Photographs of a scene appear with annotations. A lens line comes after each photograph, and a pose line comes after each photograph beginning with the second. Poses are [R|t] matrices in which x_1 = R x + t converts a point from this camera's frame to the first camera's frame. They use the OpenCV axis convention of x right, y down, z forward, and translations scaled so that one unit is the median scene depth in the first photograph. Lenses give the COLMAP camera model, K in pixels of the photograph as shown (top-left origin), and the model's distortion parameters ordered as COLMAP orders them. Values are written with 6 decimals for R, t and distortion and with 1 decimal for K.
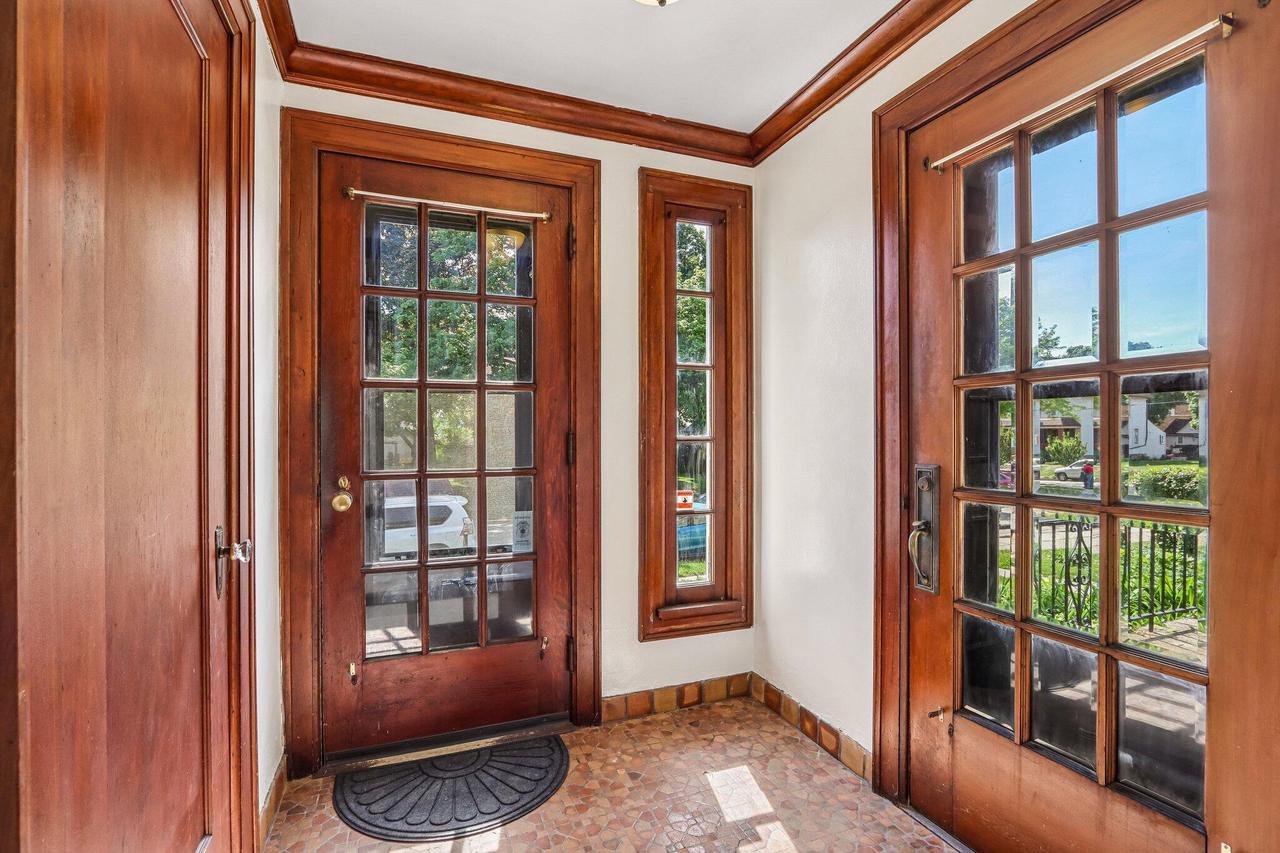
lens RADIAL K [[596.6, 0, 628.2], [0, 596.6, 435.9], [0, 0, 1]] dist [-0.017529, 0.005265]
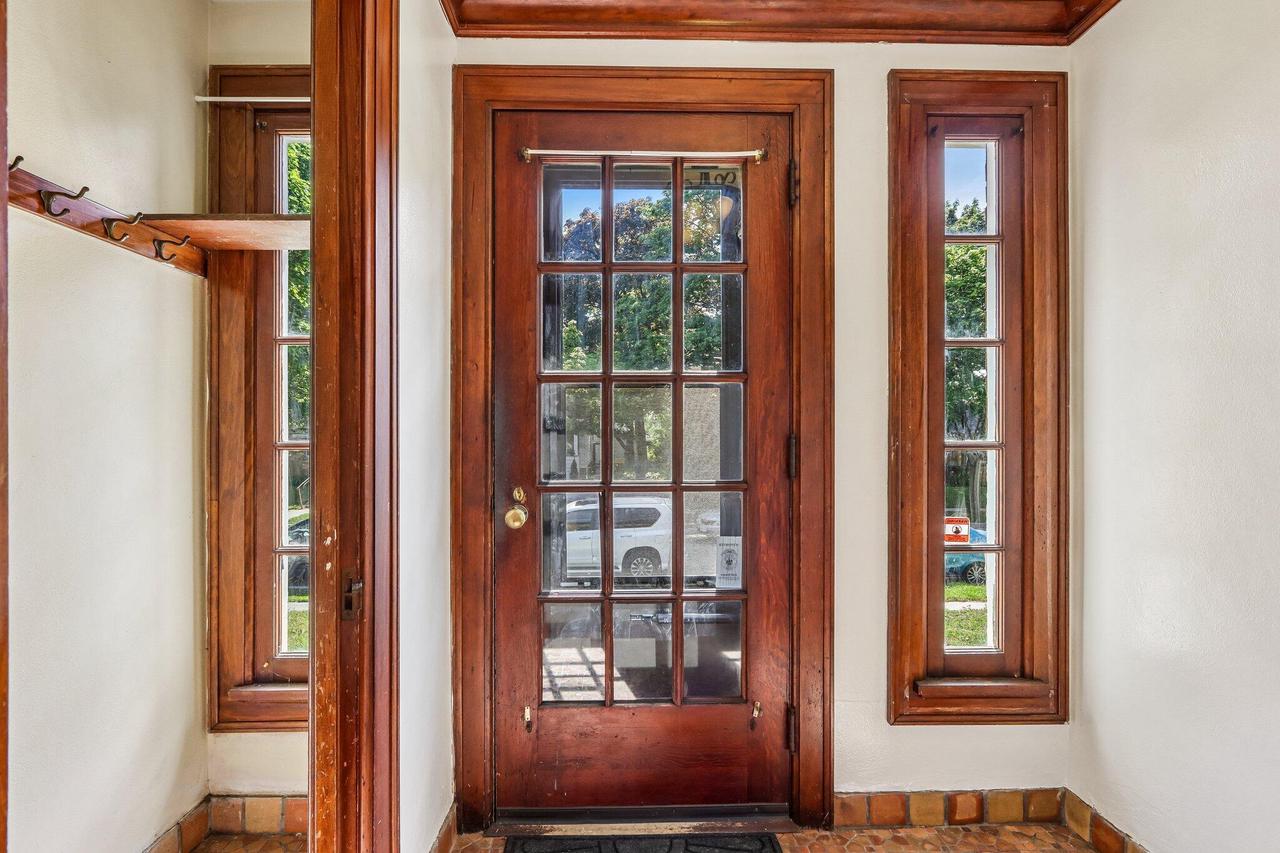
lens RADIAL K [[596.6, 0, 621.5], [0, 596.6, 436.6], [0, 0, 1]] dist [-0.017529, 0.005265]
pose [[0.935989, 0.001880, -0.352023, -0.033706], [-0.001913, 0.999998, 0.000255, -0.004341], [0.352023, 0.000434, 0.935991, 0.217085]]
